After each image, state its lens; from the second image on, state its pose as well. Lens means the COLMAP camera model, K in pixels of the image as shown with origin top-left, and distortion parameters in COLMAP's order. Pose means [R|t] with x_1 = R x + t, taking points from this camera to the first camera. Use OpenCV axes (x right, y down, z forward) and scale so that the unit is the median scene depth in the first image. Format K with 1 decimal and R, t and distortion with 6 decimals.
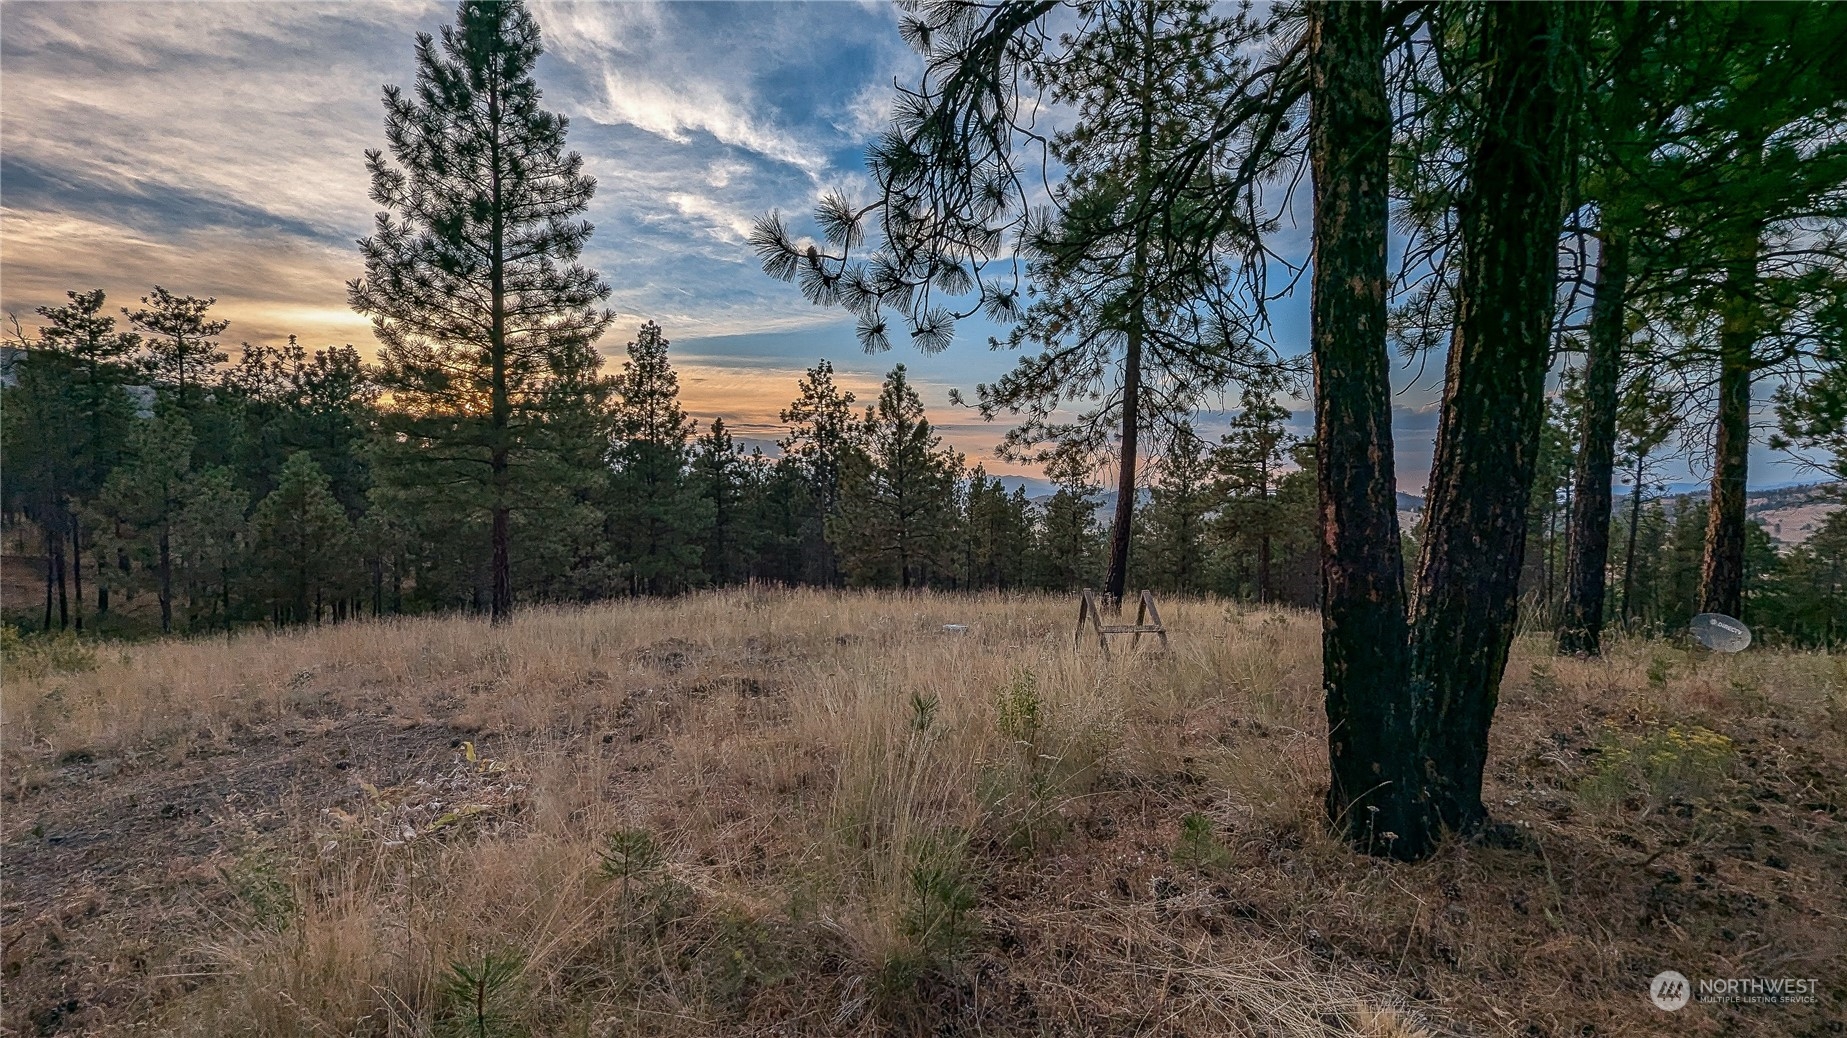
lens RADIAL K [[709.2, 0, 928.1], [0, 709.2, 518.2], [0, 0, 1]] dist [0.011420, 0.000066]
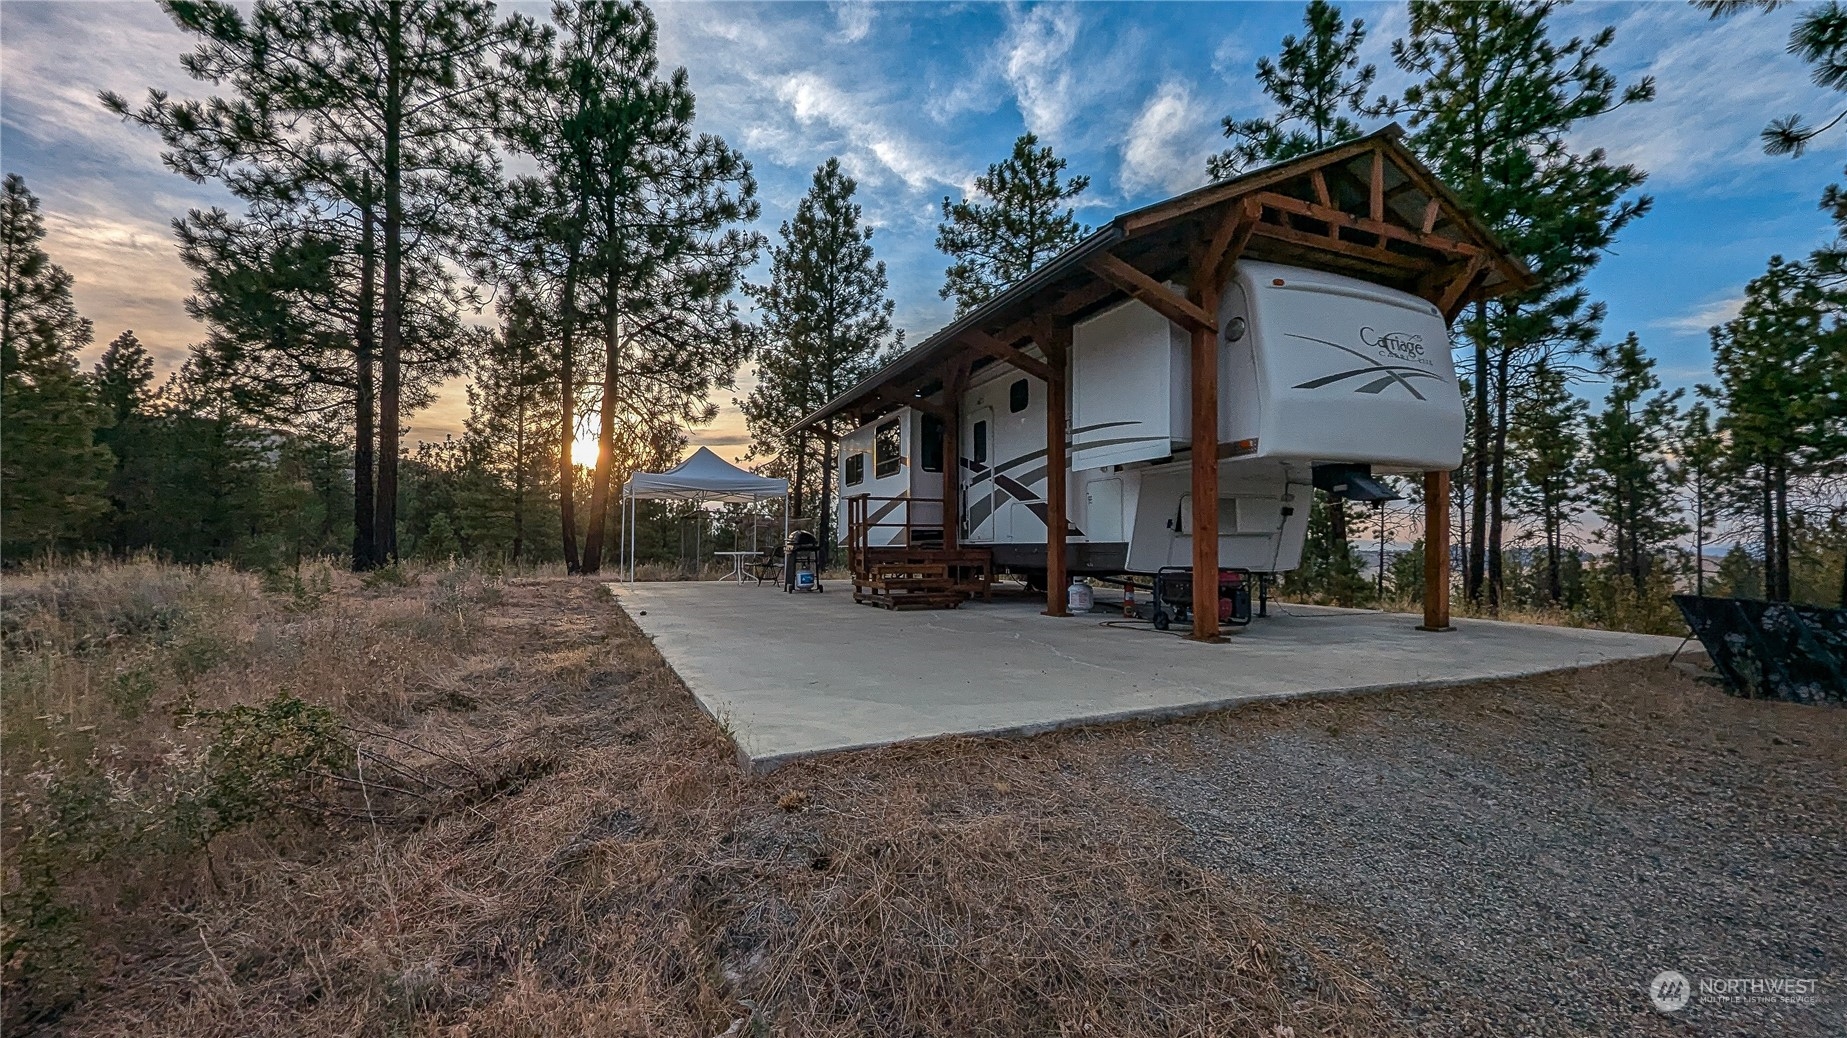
lens RADIAL K [[709.2, 0, 917.5], [0, 709.2, 533.2], [0, 0, 1]] dist [0.011420, 0.000066]
pose [[0.988778, -0.013496, -0.148784, 0.943101], [0.006077, 0.998720, -0.050205, 0.085080], [0.149271, 0.048738, 0.987594, -0.981462]]
